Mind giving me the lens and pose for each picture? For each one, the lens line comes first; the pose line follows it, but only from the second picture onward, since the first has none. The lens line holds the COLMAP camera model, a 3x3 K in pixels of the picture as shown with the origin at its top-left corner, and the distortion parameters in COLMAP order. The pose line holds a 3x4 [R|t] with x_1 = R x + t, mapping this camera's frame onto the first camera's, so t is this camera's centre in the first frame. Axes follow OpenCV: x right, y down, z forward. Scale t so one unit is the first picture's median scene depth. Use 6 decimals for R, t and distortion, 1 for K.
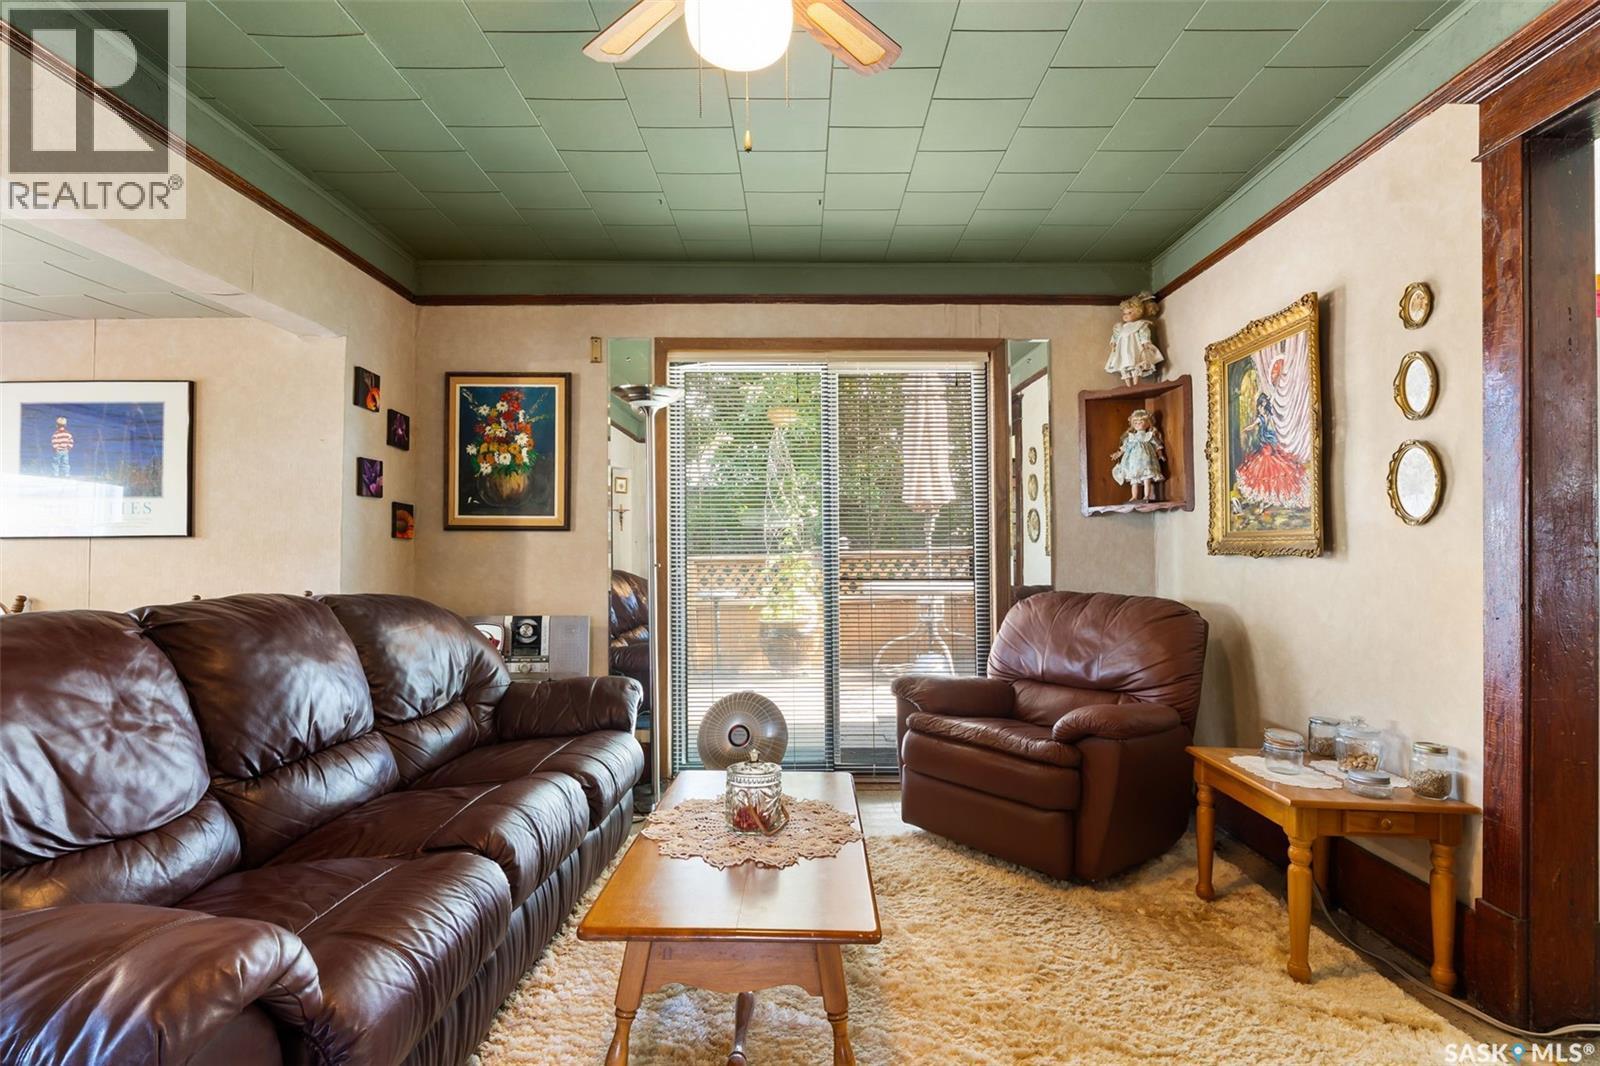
lens RADIAL K [[786.3, 0, 800.0], [0, 786.3, 533.0], [0, 0, 1]] dist [0.000738, 0.000412]
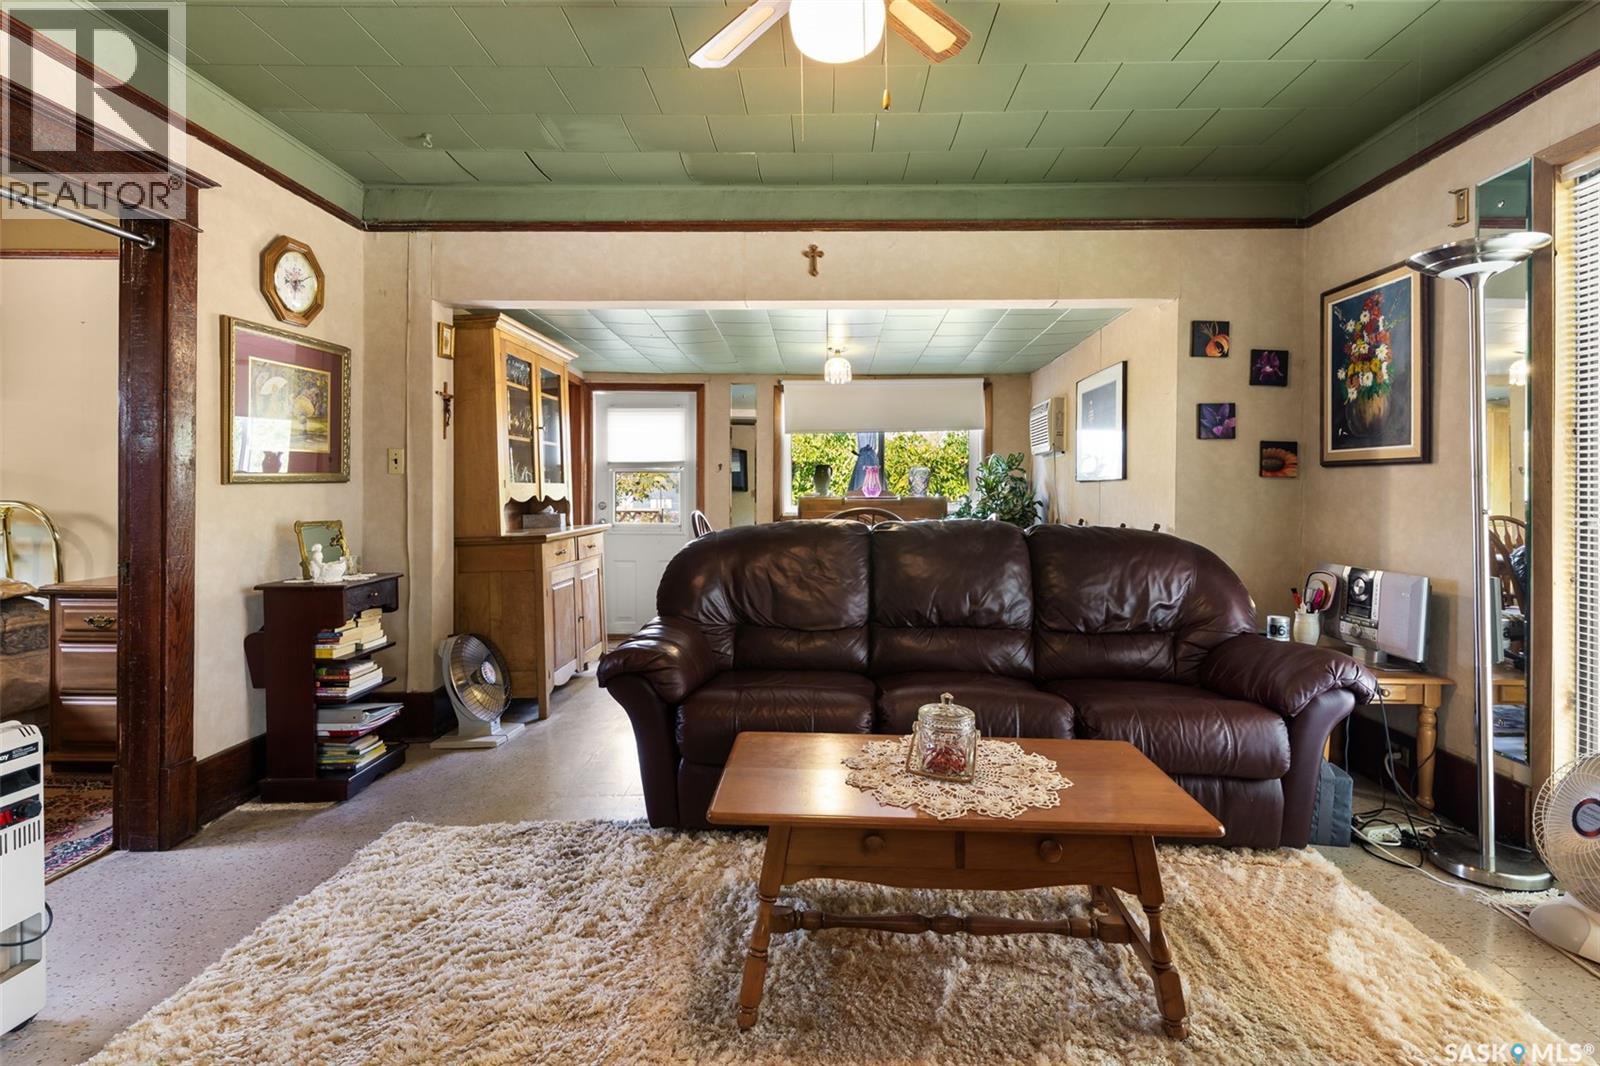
lens RADIAL K [[772.8, 0, 820.9], [0, 772.8, 493.4], [0, 0, 1]] dist [0.001981, 0.000401]
pose [[-0.013624, 0.004929, -0.999895, 0.453438], [0.022263, 0.999741, 0.004625, 0.009798], [0.999659, -0.022197, -0.013731, 0.431154]]
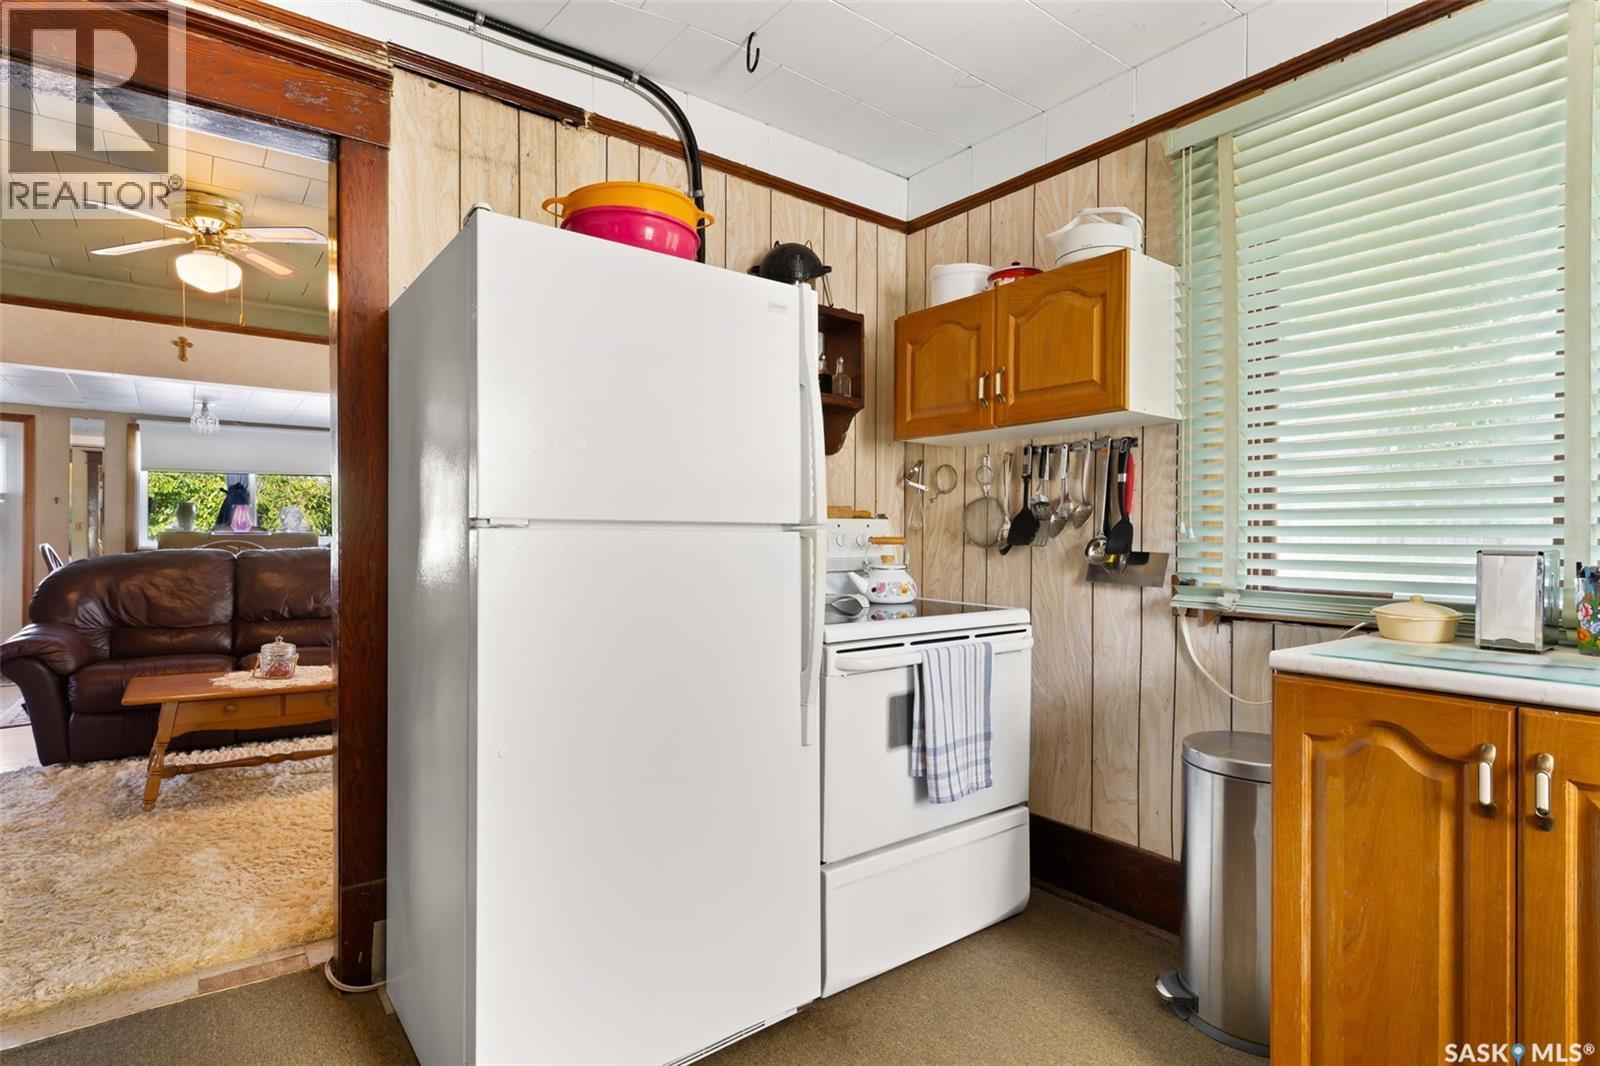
lens RADIAL K [[803.6, 0, 800.0], [0, 803.6, 533.0], [0, 0, 1]] dist [0.000319, 0.000276]
pose [[0.605594, 0.012889, -0.795669, 1.112665], [0.006968, 0.999745, 0.021498, -0.000745], [0.795743, -0.018563, 0.605350, 0.416955]]
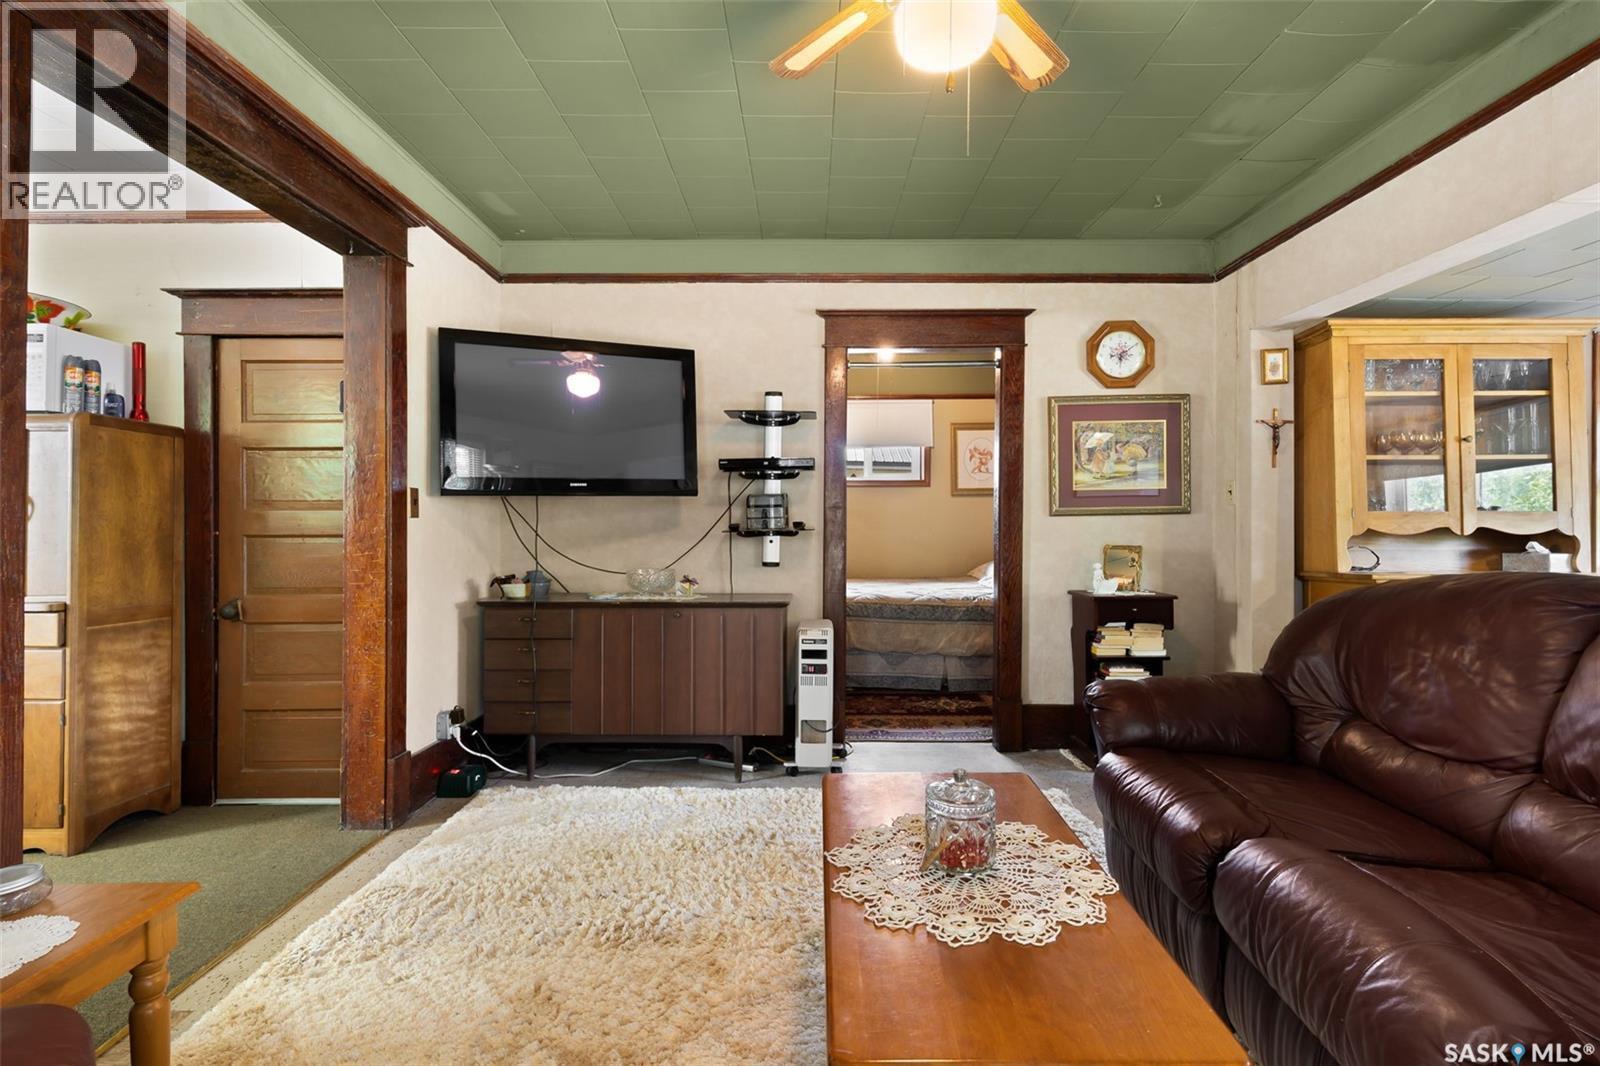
lens RADIAL K [[786.3, 0, 800.0], [0, 786.3, 533.0], [0, 0, 1]] dist [0.000738, 0.000412]
pose [[-0.999989, 0.004747, 0.000635, 0.058231], [0.004738, 0.999897, -0.013528, 0.026329], [-0.000699, -0.013525, -0.999908, 0.915455]]
